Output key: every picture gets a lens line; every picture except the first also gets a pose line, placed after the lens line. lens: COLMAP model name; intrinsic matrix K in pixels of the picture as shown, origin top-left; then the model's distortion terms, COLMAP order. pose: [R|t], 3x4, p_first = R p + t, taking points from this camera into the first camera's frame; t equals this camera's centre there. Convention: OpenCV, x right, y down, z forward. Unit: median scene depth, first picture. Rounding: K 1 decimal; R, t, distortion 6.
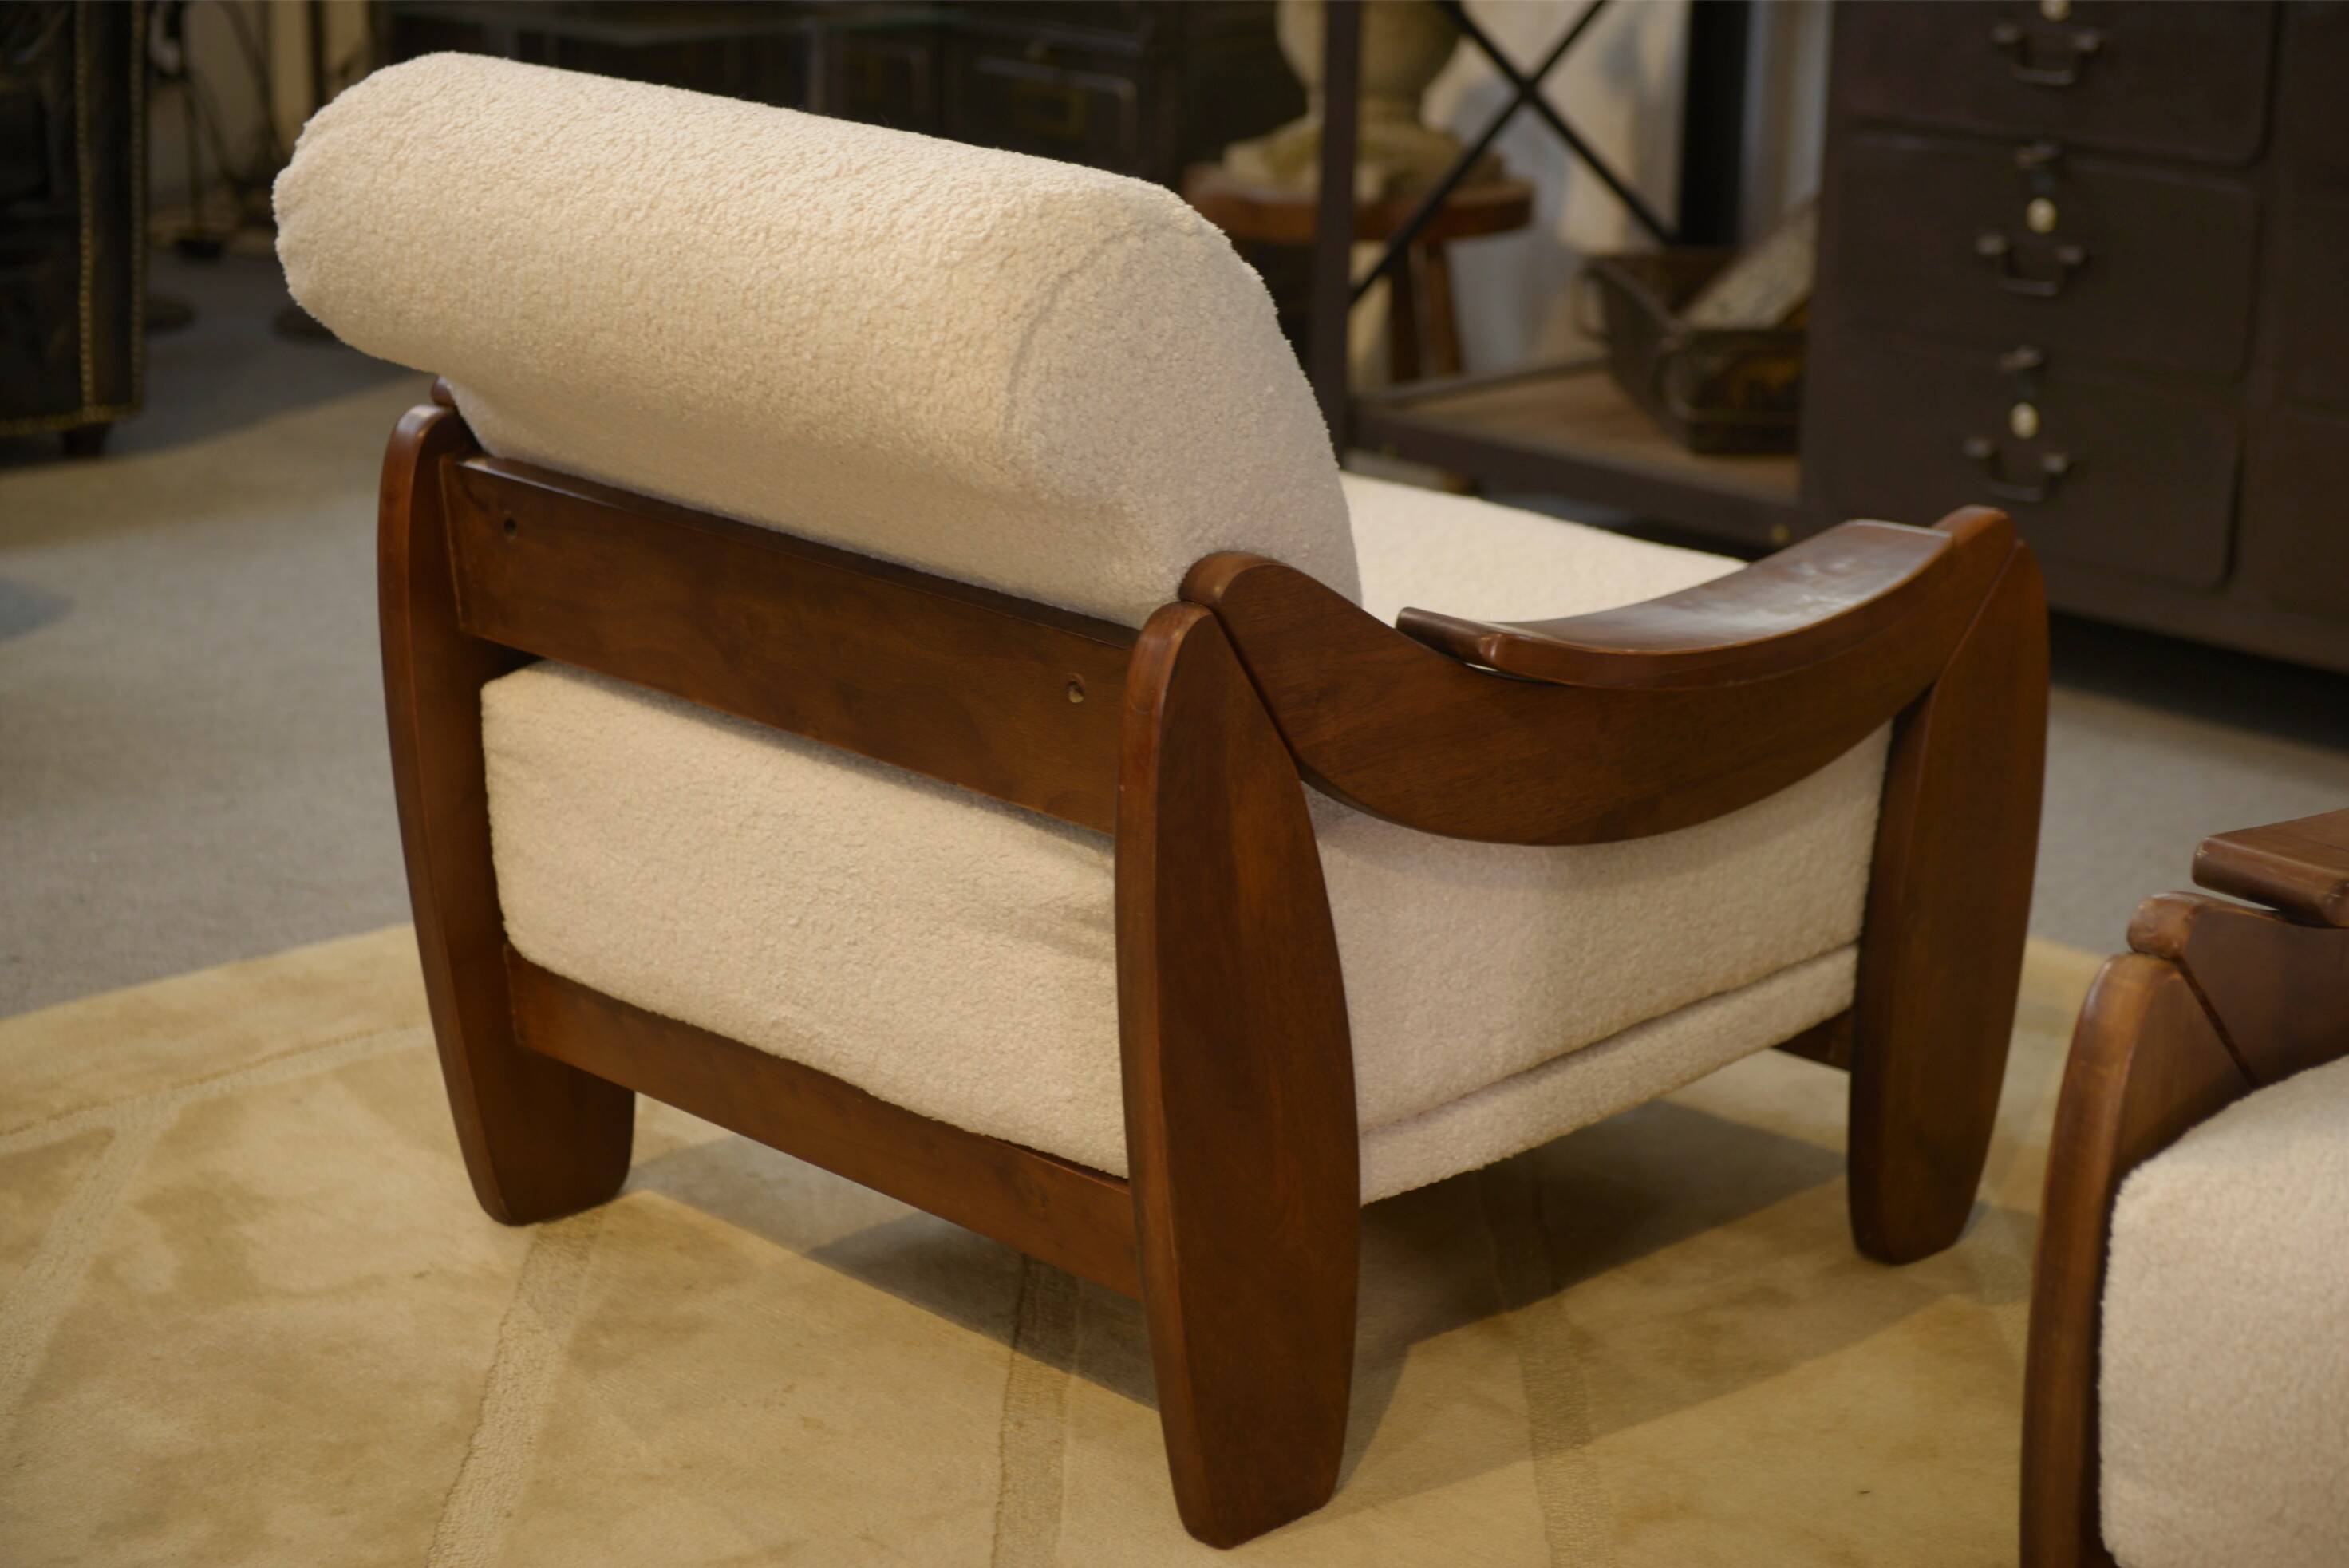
lens RADIAL K [[4482.0, 0, 1193.0], [0, 4482.0, 776.3], [0, 0, 1]] dist [0.132260, -0.365281]
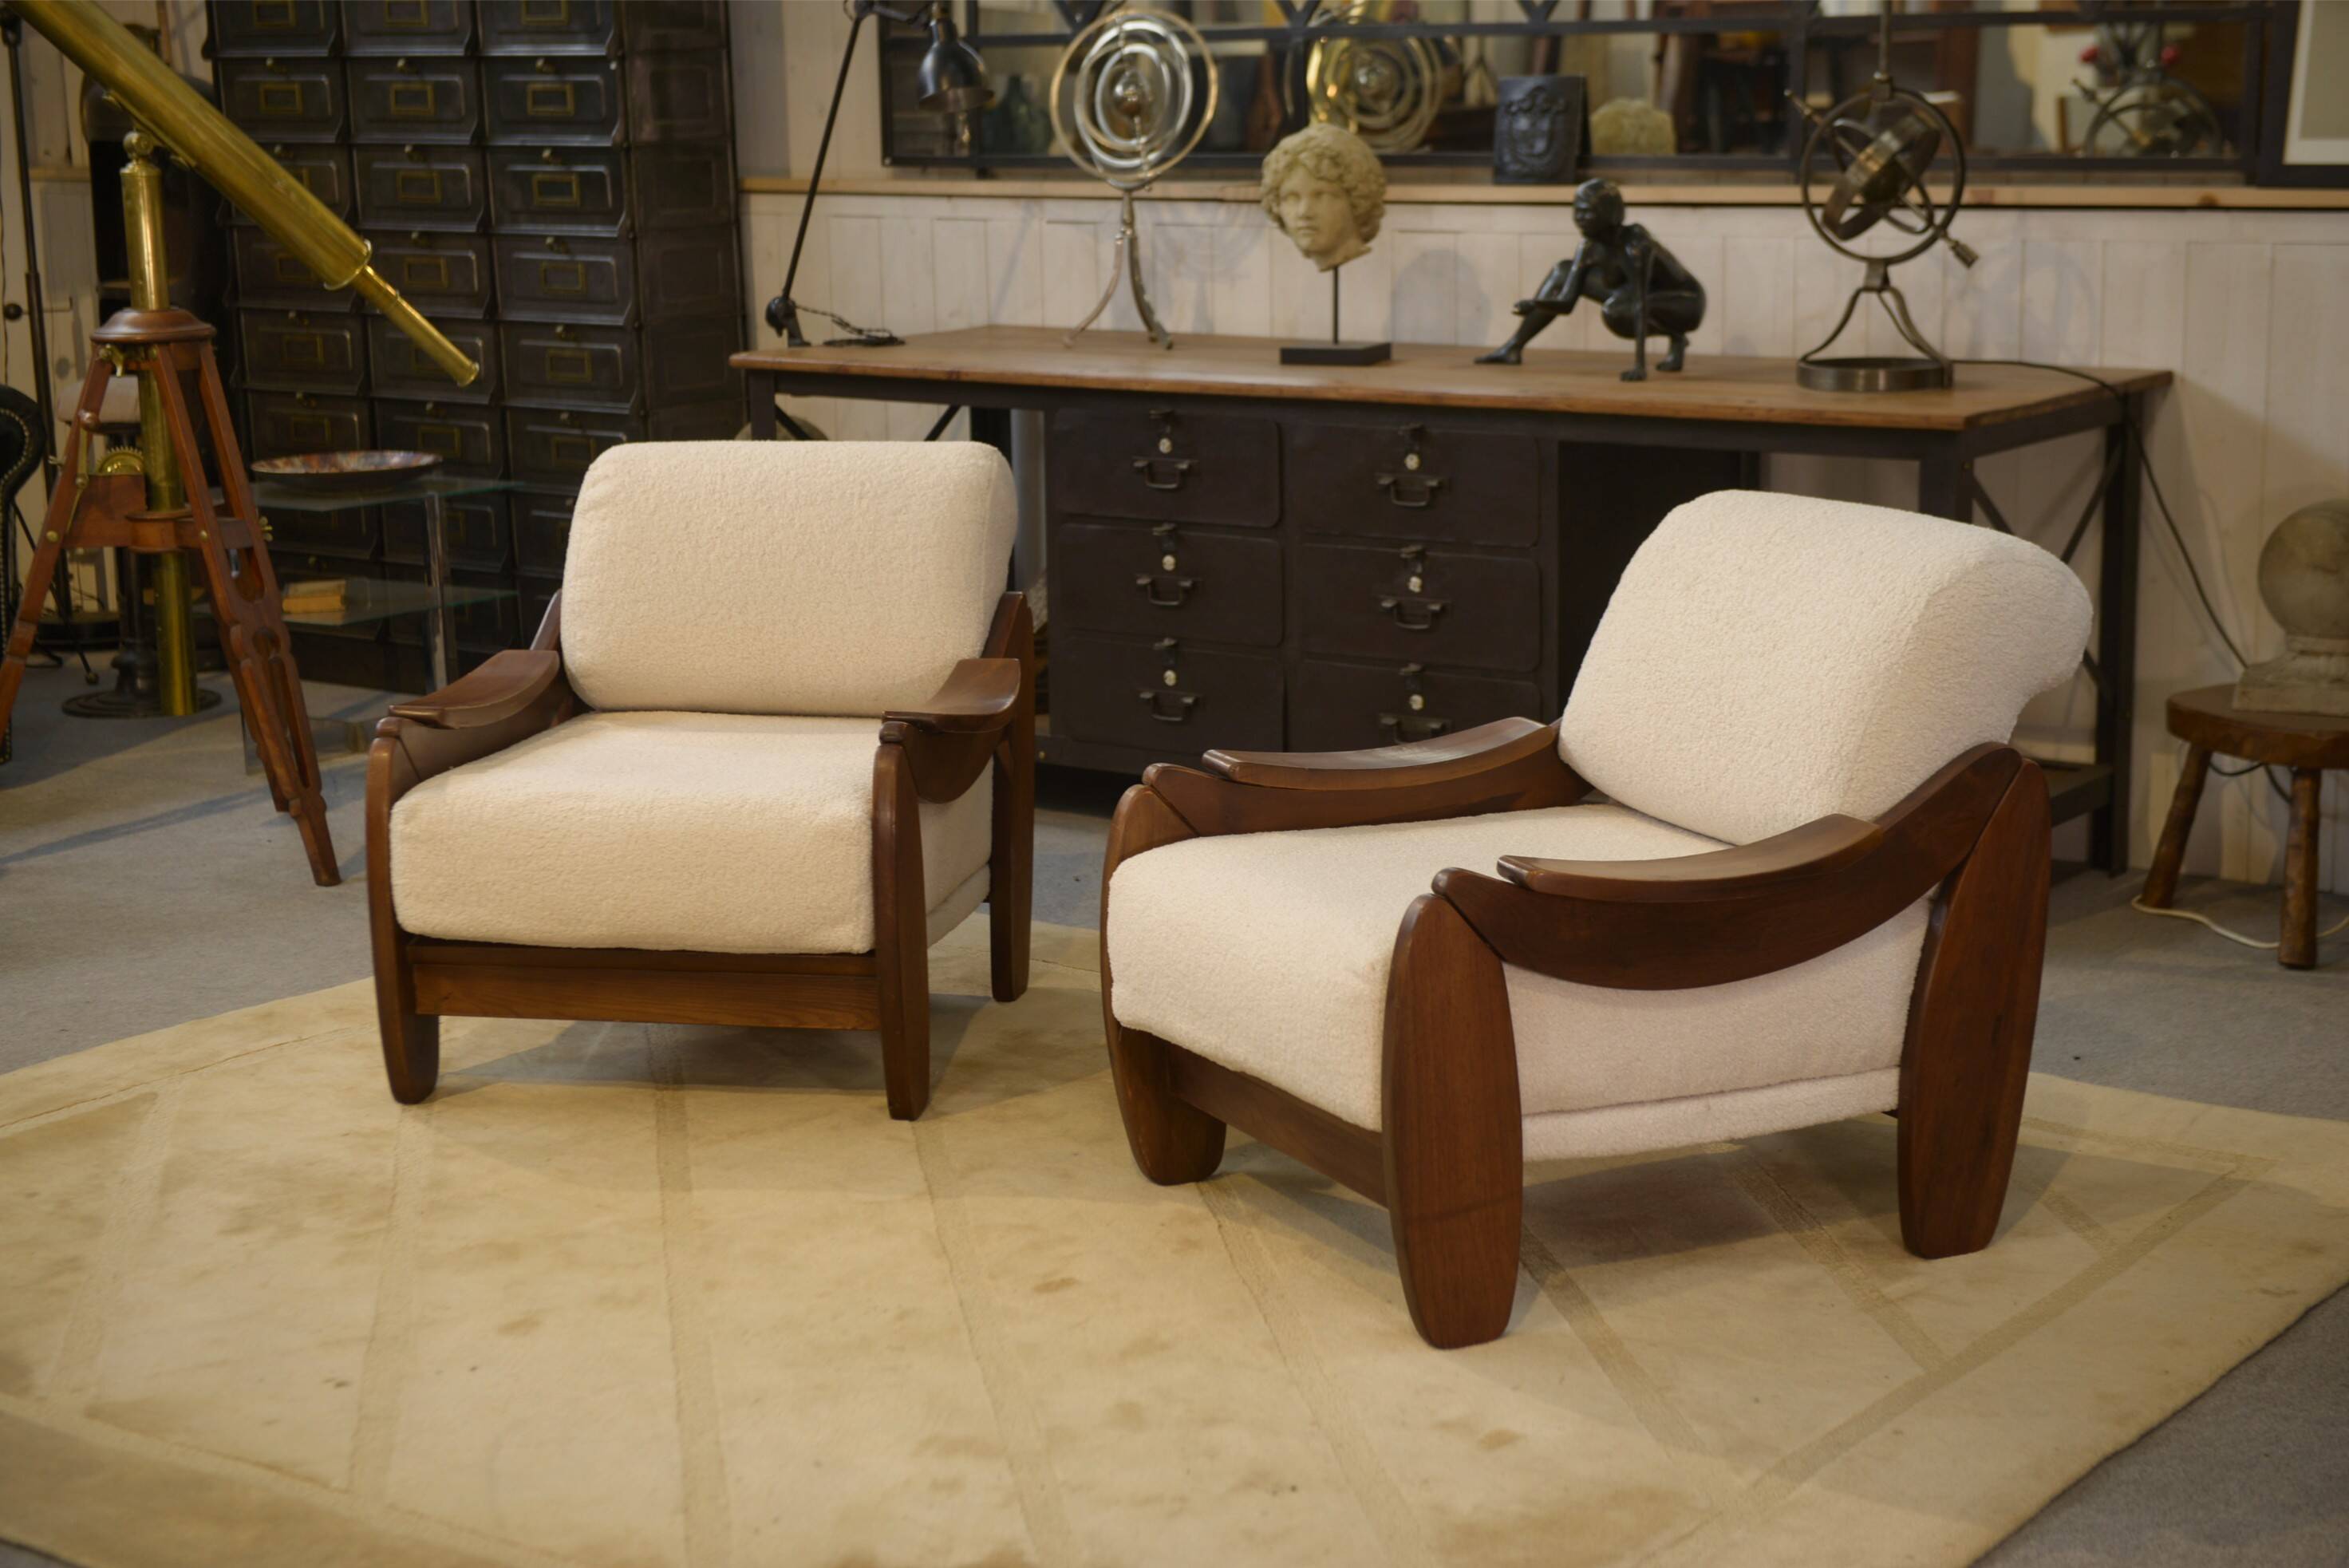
lens RADIAL K [[3852.7, 0, 1189.9], [0, 3852.7, 785.7], [0, 0, 1]] dist [0.146434, -0.073302]
pose [[0.987422, -0.066396, 0.143491, -0.046795], [0.078000, 0.993990, -0.076816, 0.133720], [-0.137528, 0.087042, 0.986666, -0.821937]]
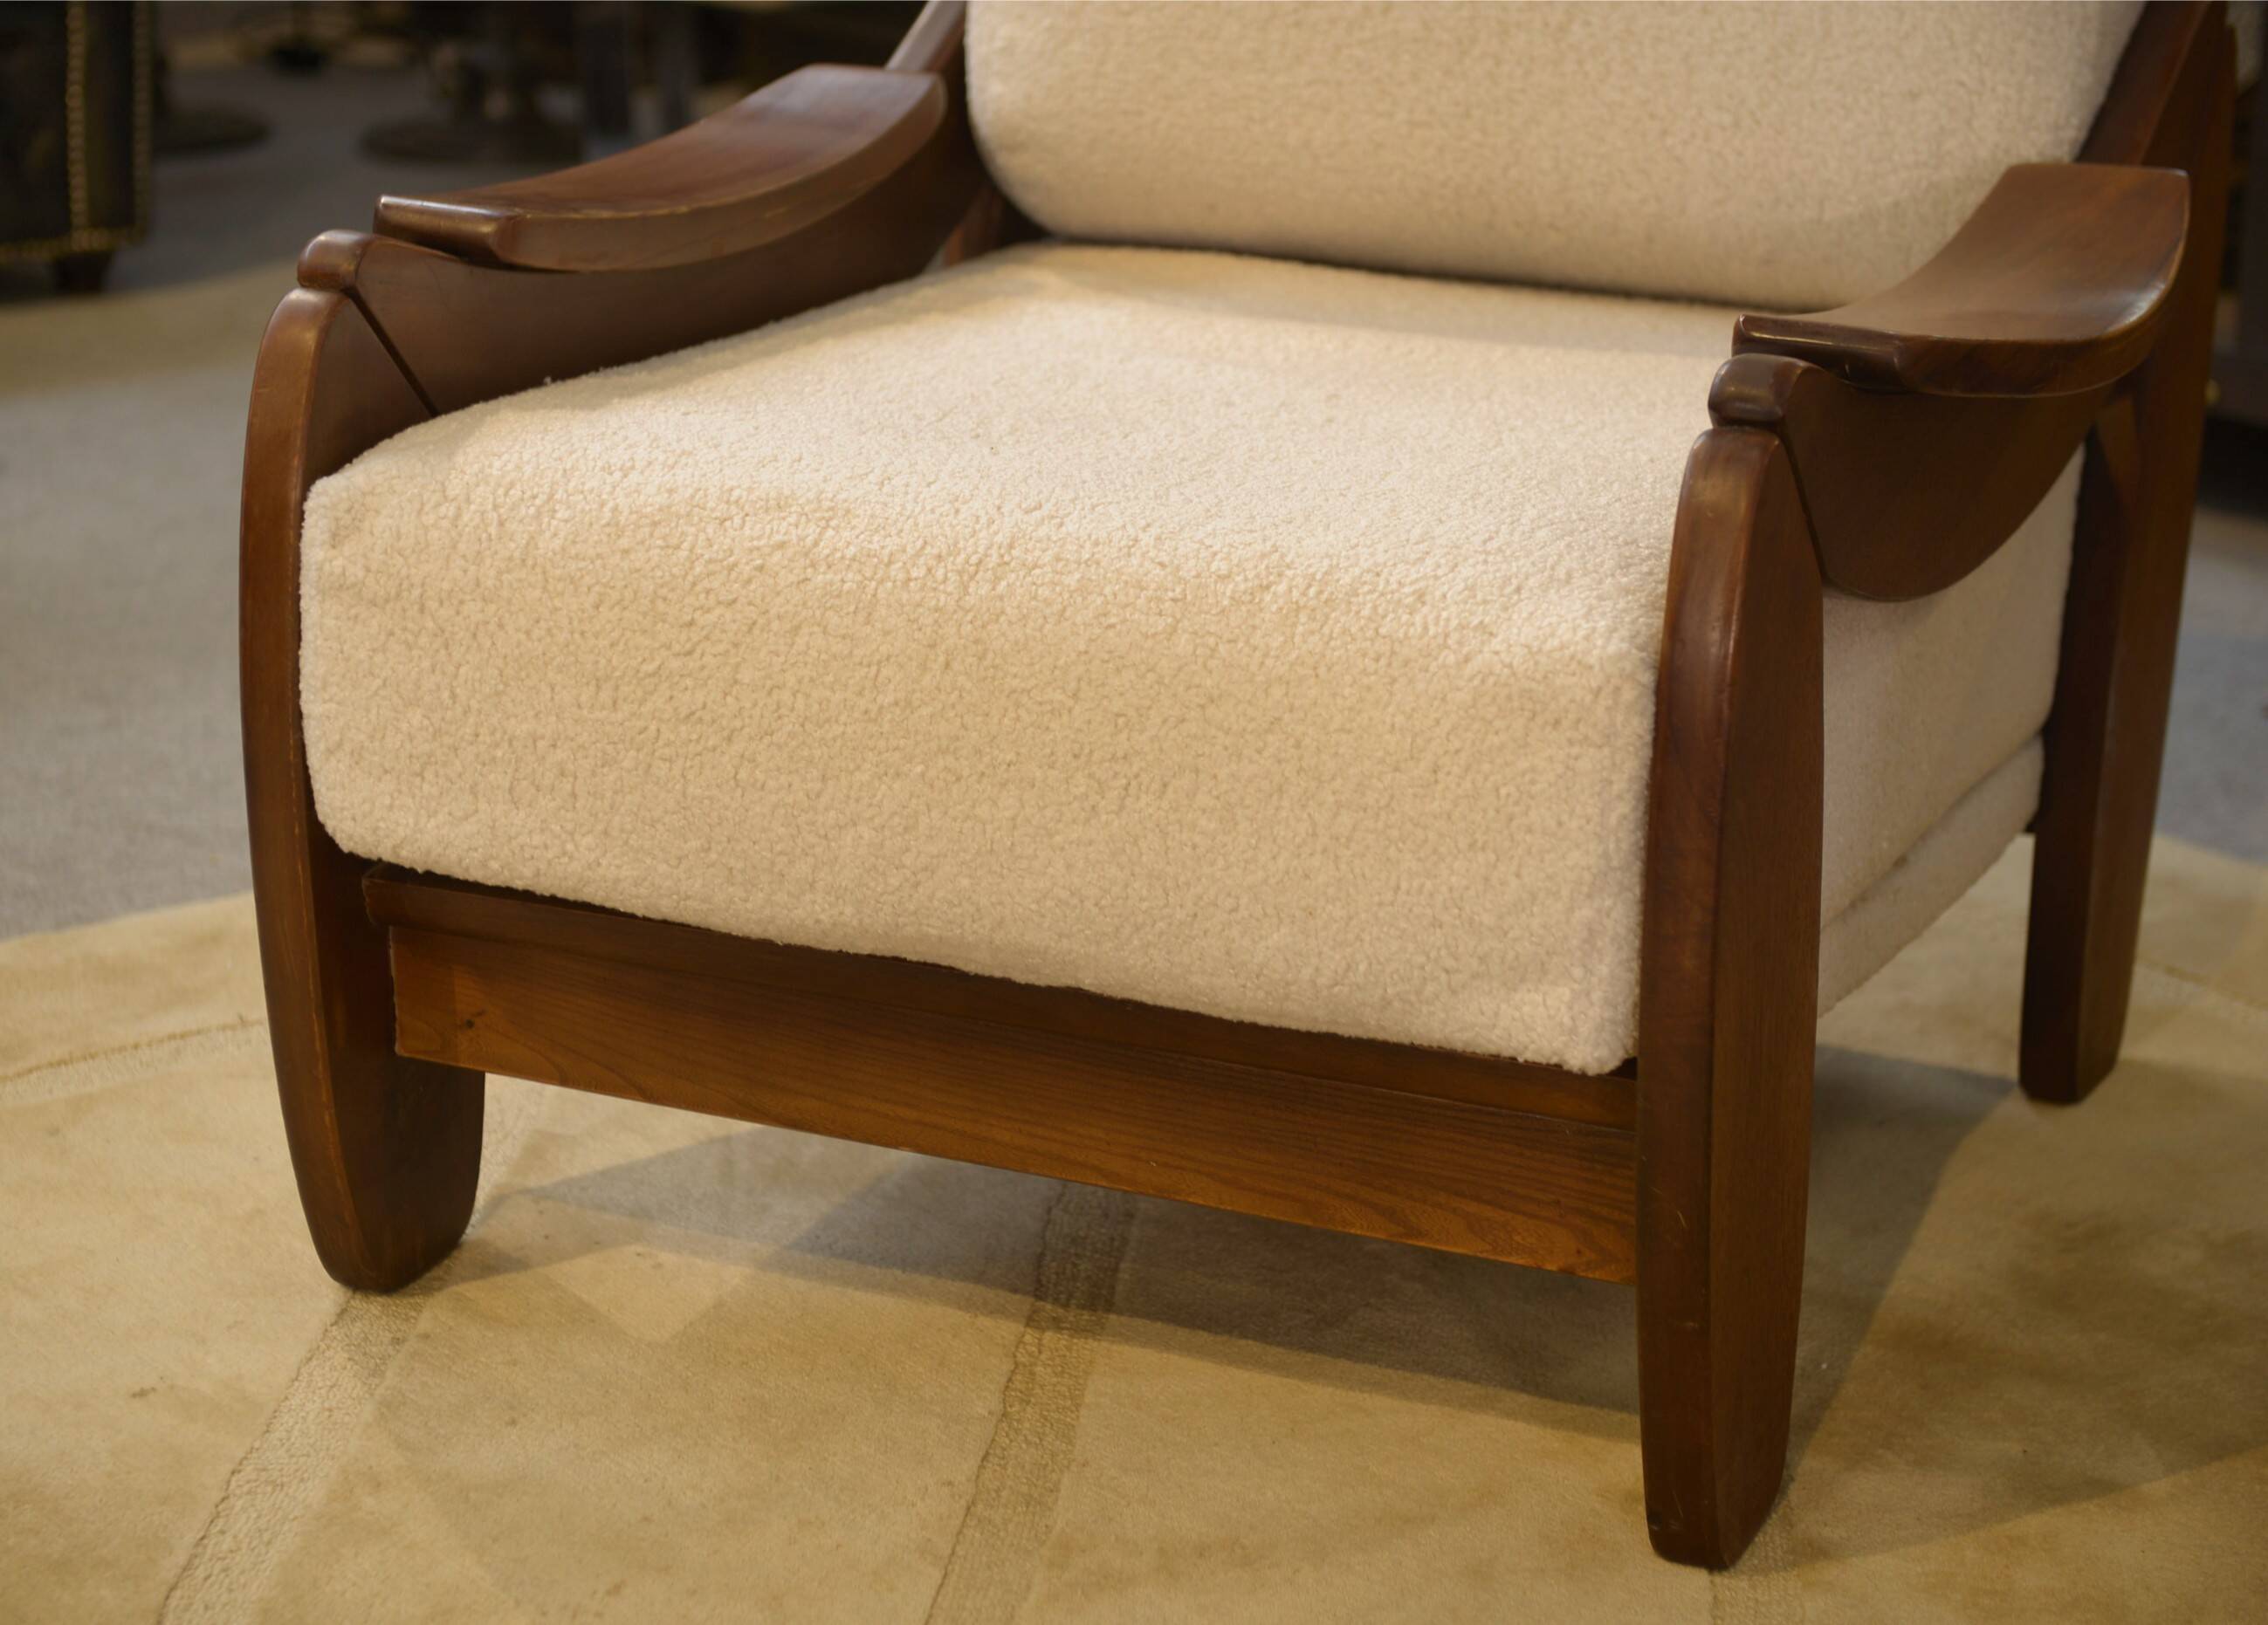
lens RADIAL K [[4898.5, 0, 993.8], [0, 4898.5, 867.2], [0, 0, 1]] dist [0.123380, -0.262122]
pose [[0.991889, 0.019452, -0.125607, 0.062356], [-0.015506, 0.999357, 0.032320, 0.002157], [0.126155, -0.030110, 0.991554, 0.292363]]
